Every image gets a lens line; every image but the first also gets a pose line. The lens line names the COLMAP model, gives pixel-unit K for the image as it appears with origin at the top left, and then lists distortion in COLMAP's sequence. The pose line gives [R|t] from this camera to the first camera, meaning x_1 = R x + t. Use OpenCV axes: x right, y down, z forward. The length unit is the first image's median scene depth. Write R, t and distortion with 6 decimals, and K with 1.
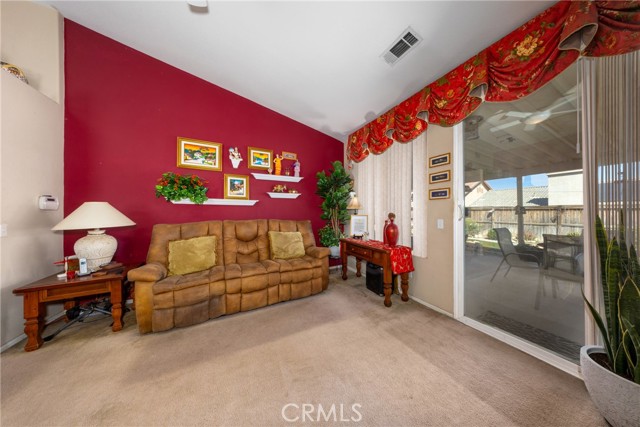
lens RADIAL K [[192.0, 0, 328.2], [0, 192.0, 212.3], [0, 0, 1]] dist [0.000881, 0.000053]
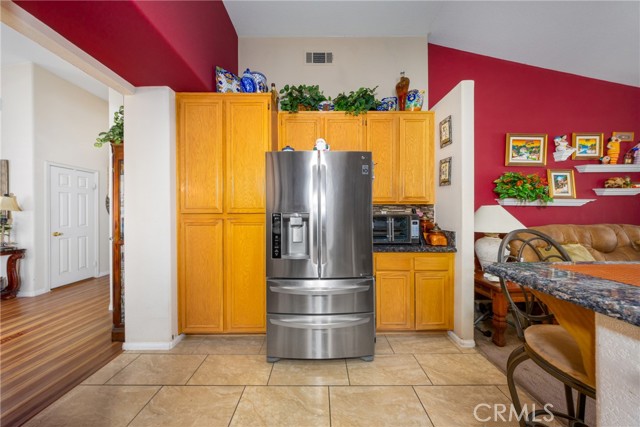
lens RADIAL K [[185.3, 0, 318.6], [0, 185.3, 208.7], [0, 0, 1]] dist [0.000185, 0.000039]
pose [[0.879846, -0.001377, -0.475257, -1.032883], [0.002507, 0.999995, 0.001745, -0.029733], [0.475253, -0.002727, 0.879845, -0.197692]]
